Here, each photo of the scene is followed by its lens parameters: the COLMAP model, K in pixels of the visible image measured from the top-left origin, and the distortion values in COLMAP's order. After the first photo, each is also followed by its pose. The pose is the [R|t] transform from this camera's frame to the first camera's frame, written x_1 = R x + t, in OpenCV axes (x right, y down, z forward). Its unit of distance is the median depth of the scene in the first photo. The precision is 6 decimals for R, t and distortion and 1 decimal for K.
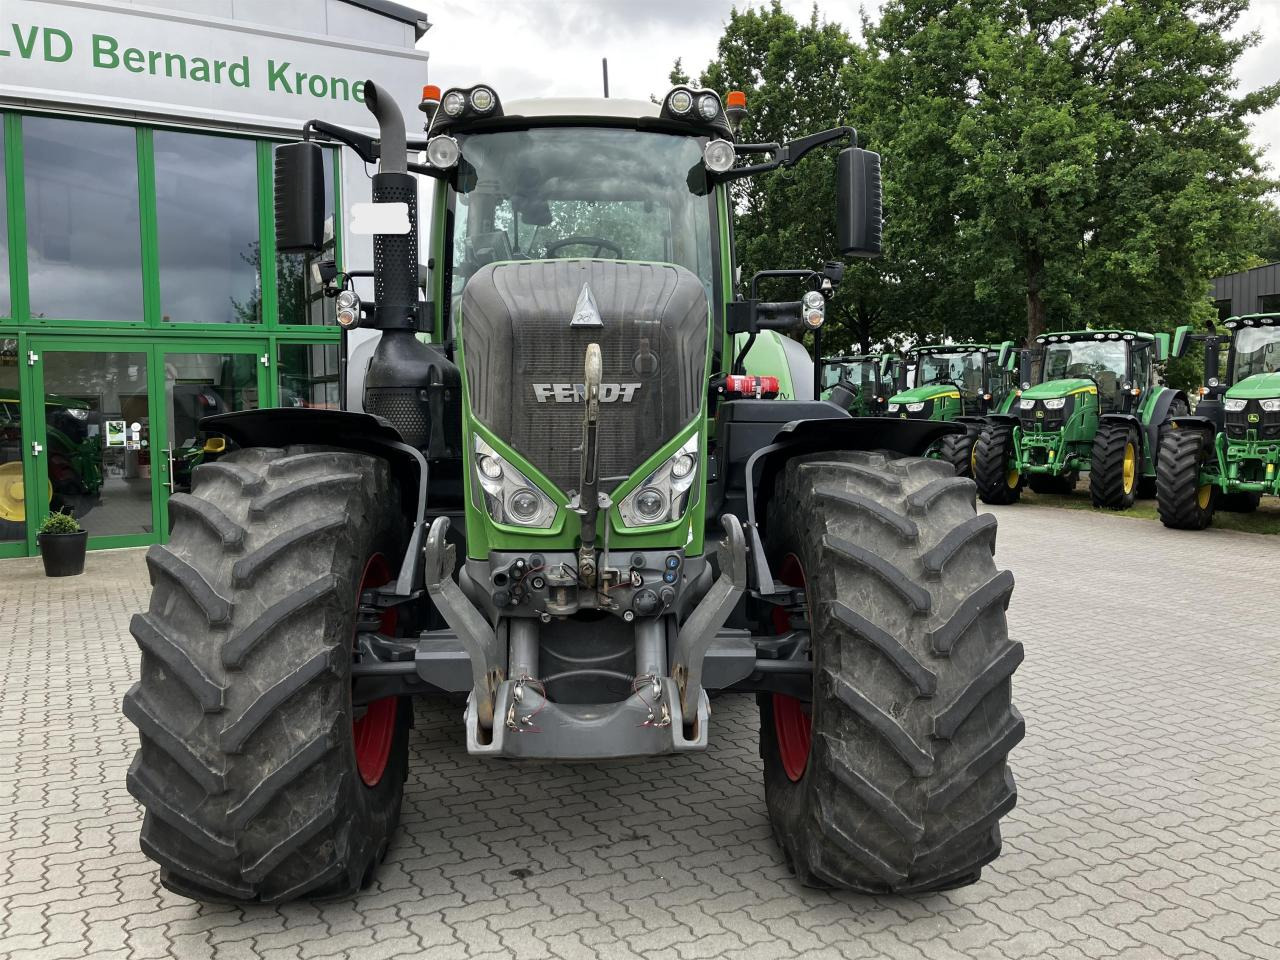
lens RADIAL K [[1045.0, 0, 631.9], [0, 1045.0, 459.2], [0, 0, 1]] dist [0.038287, -0.035077]
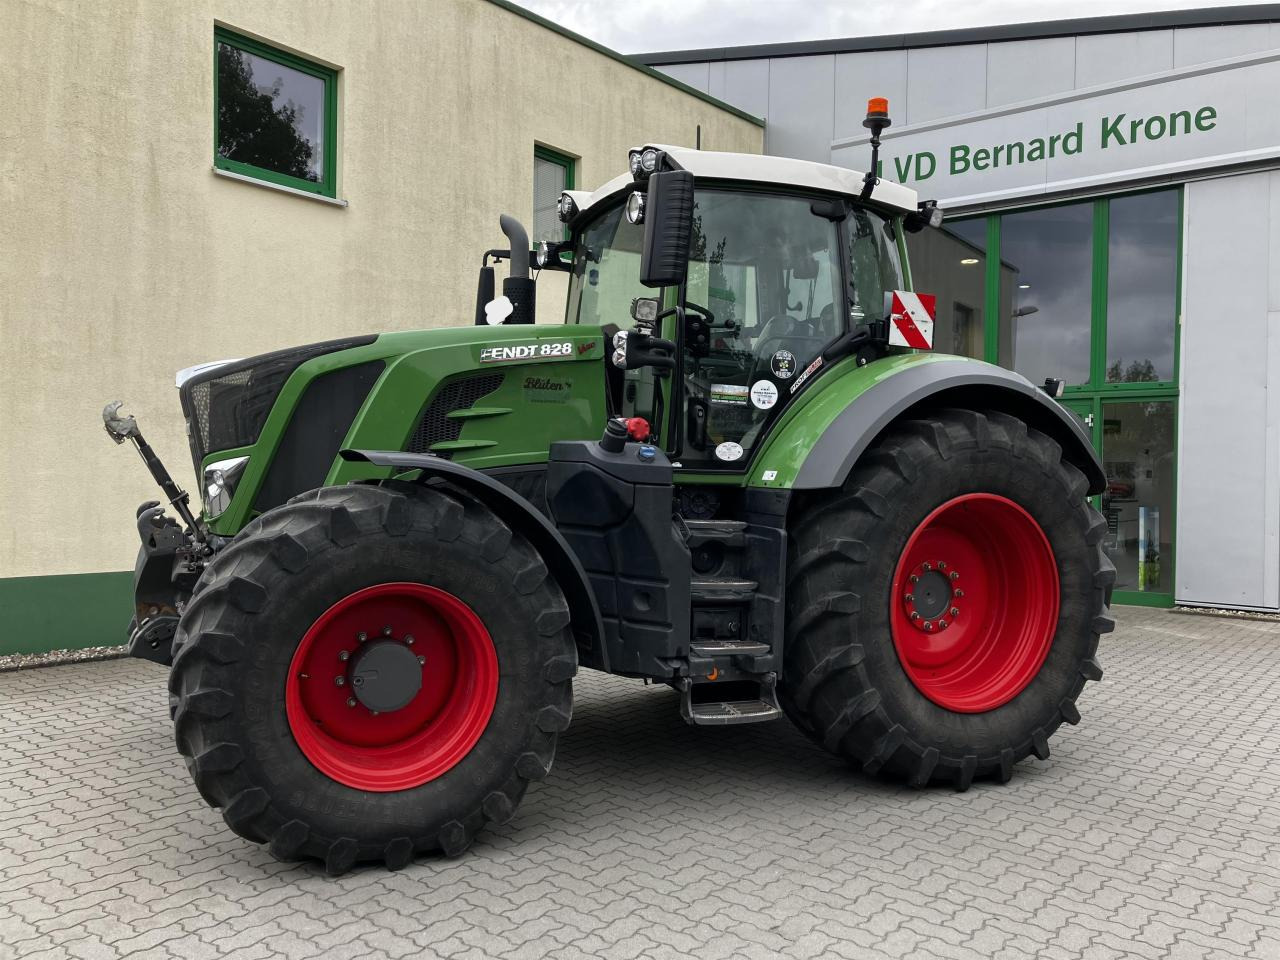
lens RADIAL K [[1045.0, 0, 645.0], [0, 1045.0, 482.2], [0, 0, 1]] dist [0.038287, -0.035077]
pose [[0.400753, 0.023529, -0.915884, 0.412355], [-0.056931, 0.998378, 0.000738, -0.013430], [0.914415, 0.051847, 0.401443, 0.231716]]
